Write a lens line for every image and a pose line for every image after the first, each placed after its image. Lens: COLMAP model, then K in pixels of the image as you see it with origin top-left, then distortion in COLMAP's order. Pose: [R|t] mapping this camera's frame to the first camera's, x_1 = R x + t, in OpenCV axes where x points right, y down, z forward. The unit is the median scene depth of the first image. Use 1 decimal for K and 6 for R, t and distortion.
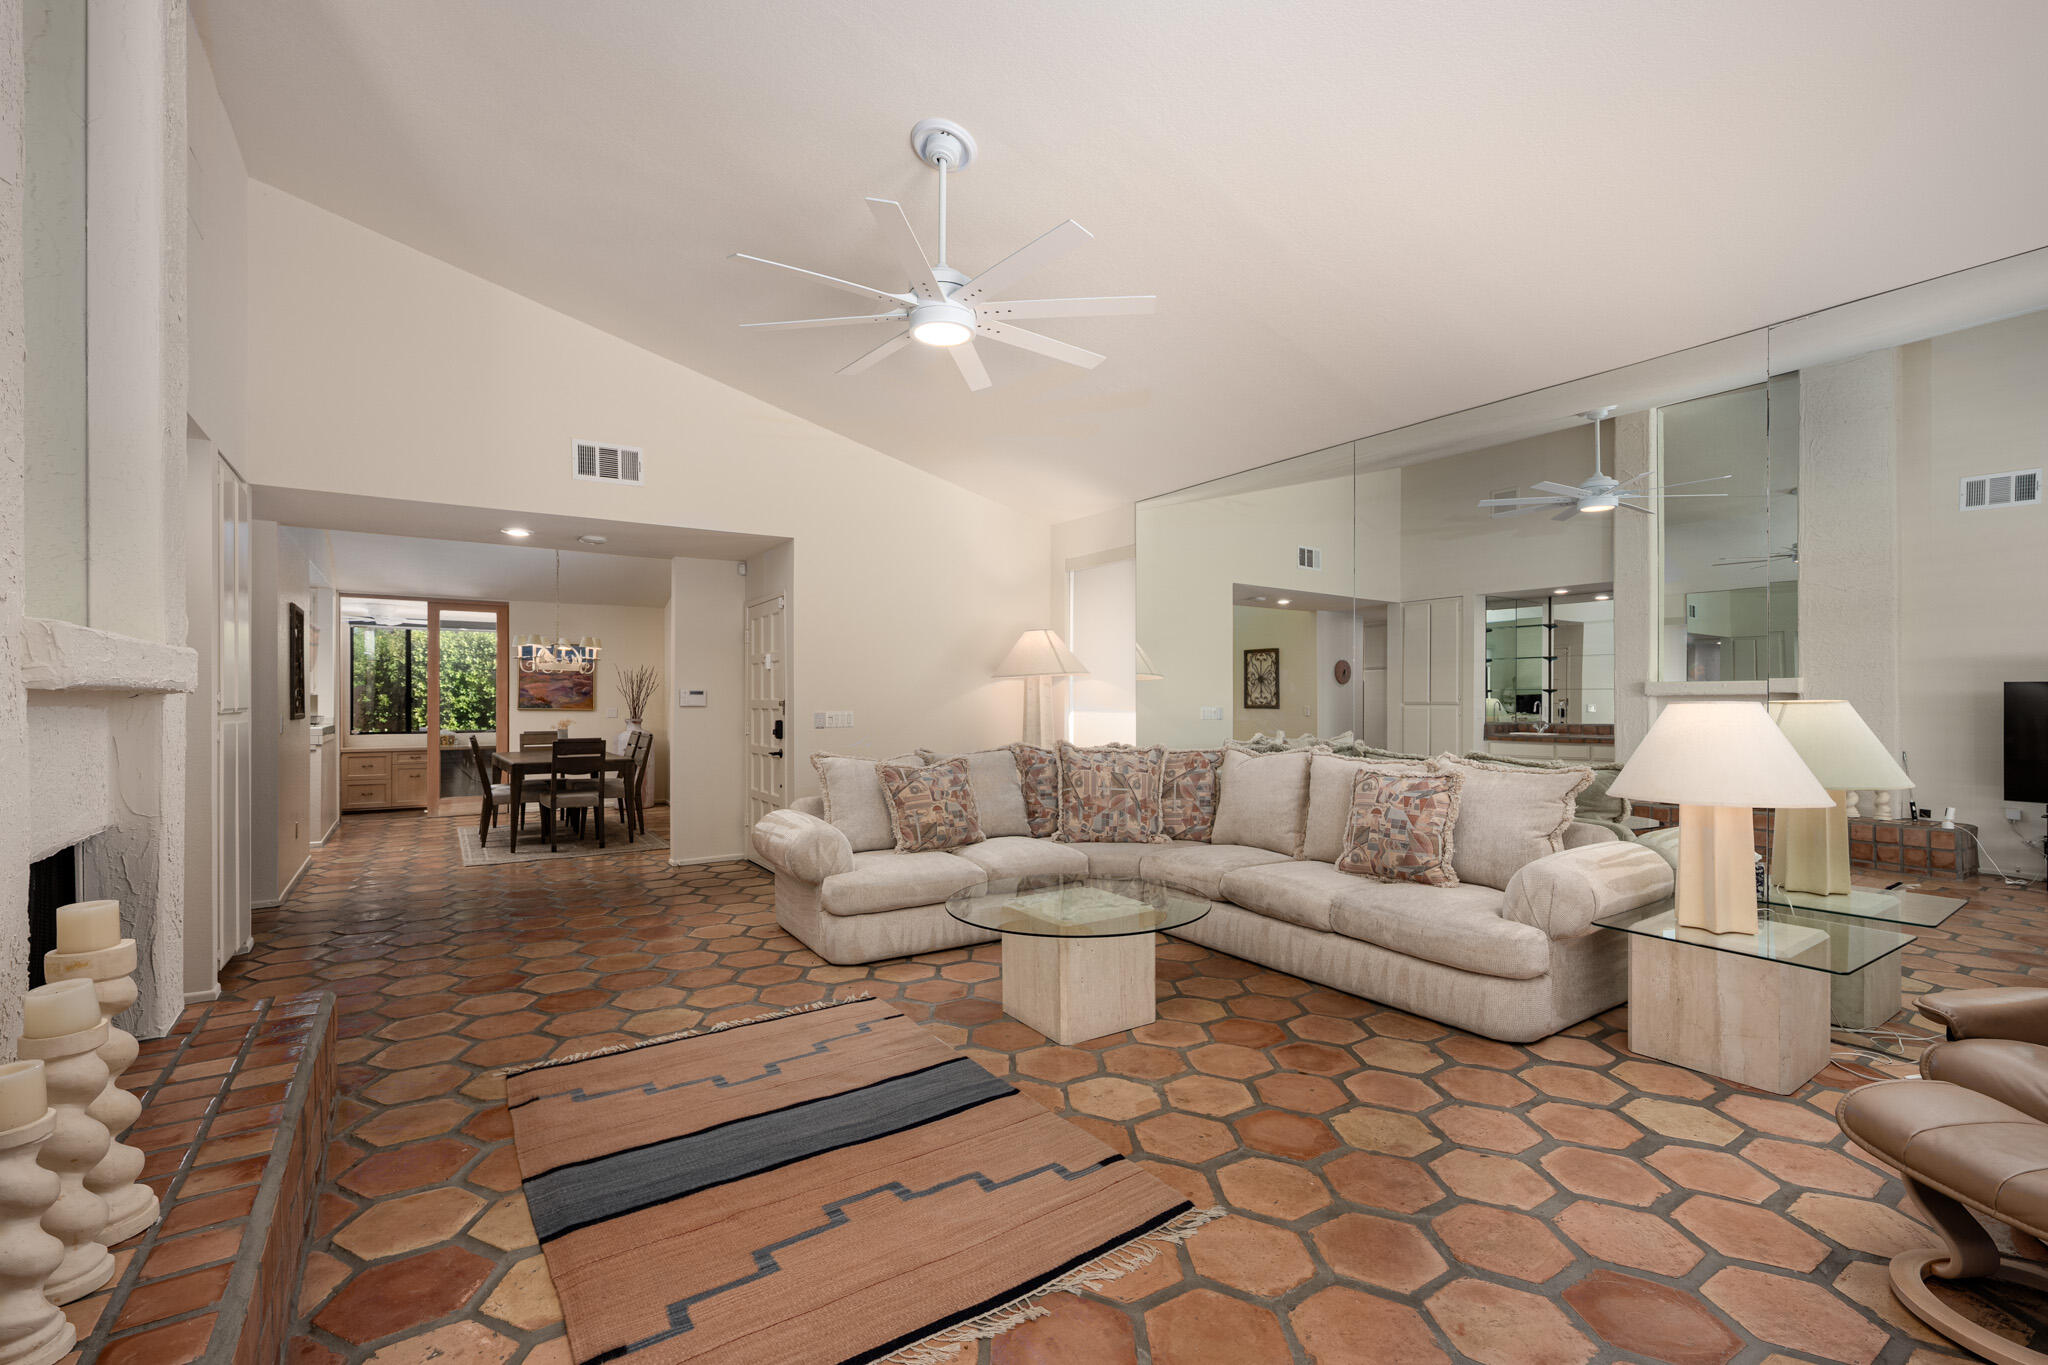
lens RADIAL K [[885.3, 0, 1079.4], [0, 885.3, 710.7], [0, 0, 1]] dist [-0.000803, 0.000084]
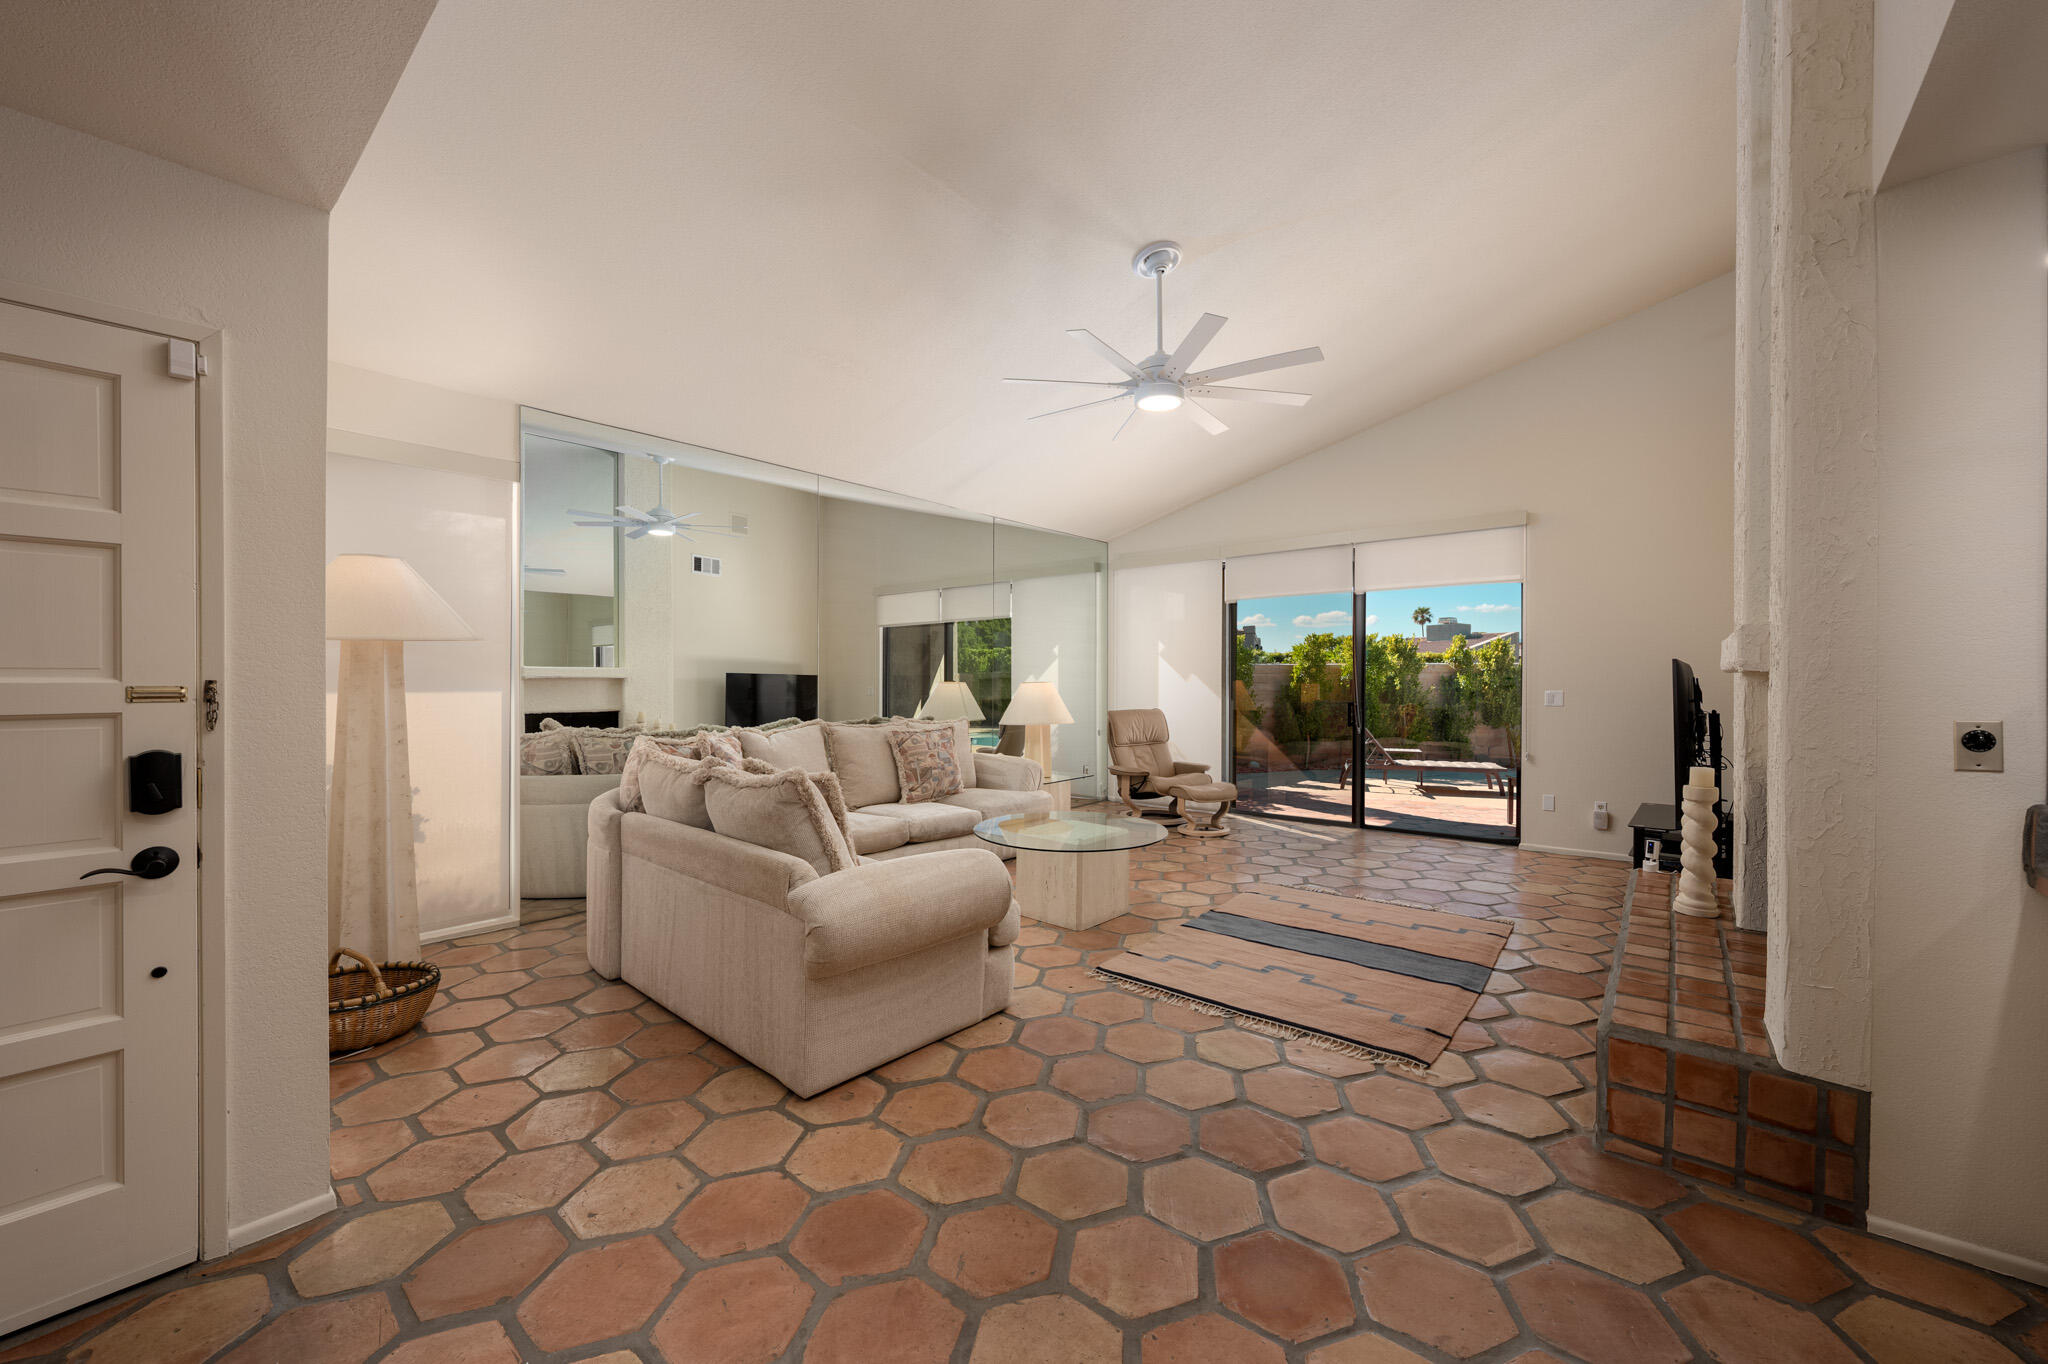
lens RADIAL K [[765.0, 0, 1024.5], [0, 765.0, 686.1], [0, 0, 1]] dist [0.000219, -0.000022]
pose [[-0.227383, -0.004515, 0.973795, -0.958637], [0.016648, 0.999825, 0.008523, -0.012107], [-0.973663, 0.018150, -0.227268, 1.136138]]
